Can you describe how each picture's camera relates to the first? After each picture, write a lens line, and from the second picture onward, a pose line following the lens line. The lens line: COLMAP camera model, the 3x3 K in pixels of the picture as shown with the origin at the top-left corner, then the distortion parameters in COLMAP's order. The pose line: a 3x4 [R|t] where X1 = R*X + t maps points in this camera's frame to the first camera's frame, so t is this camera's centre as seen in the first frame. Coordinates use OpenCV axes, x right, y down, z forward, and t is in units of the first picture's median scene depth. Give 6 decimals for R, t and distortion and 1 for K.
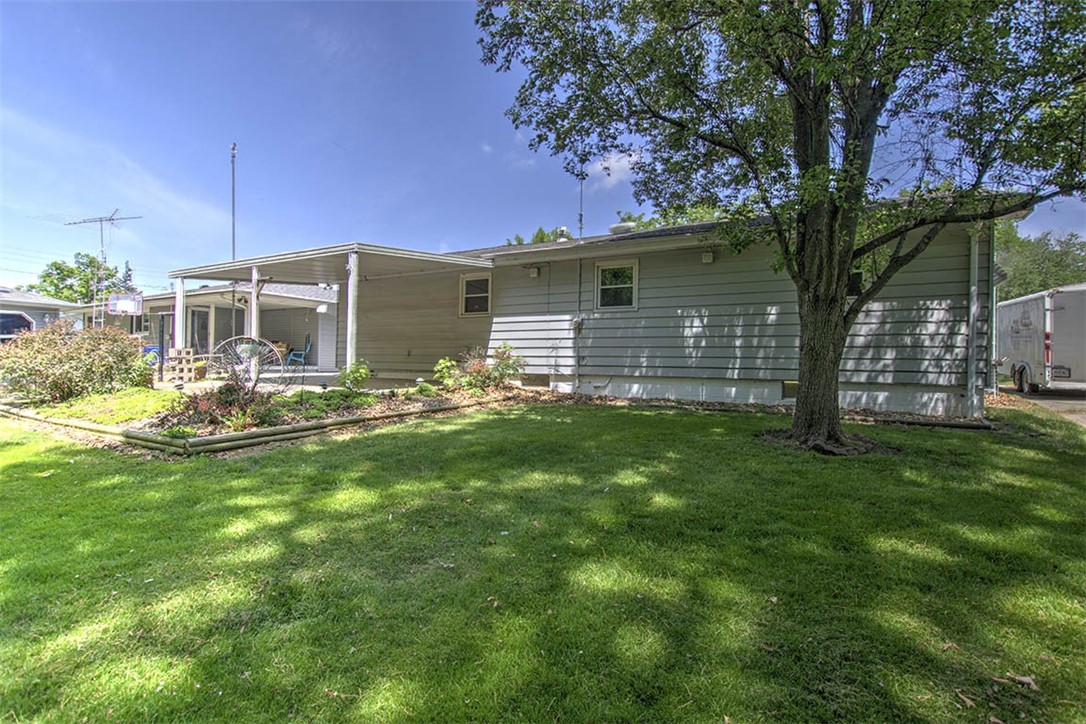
lens RADIAL K [[495.6, 0, 543.4], [0, 495.6, 360.5], [0, 0, 1]] dist [-0.000118, 0.000162]
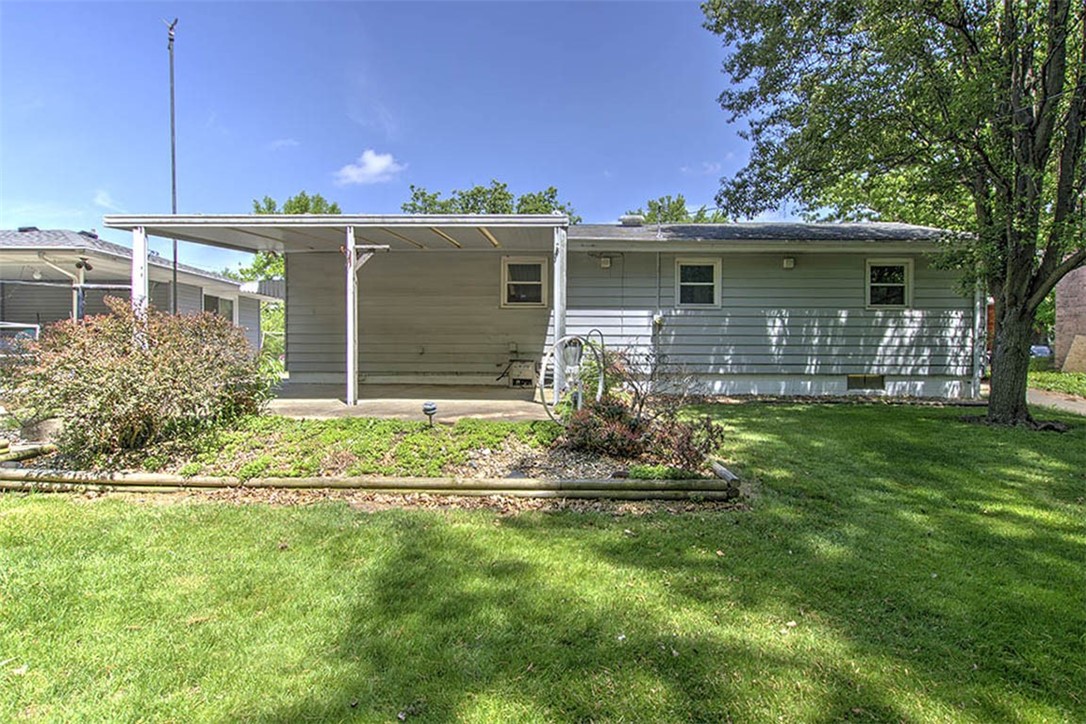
lens RADIAL K [[540.1, 0, 543.4], [0, 540.1, 359.9], [0, 0, 1]] dist [-0.001371, -0.000264]
pose [[0.876957, -0.013659, 0.480374, -0.751286], [0.006988, 0.999853, 0.015673, -0.018557], [-0.480518, -0.010387, 0.876923, 0.230351]]
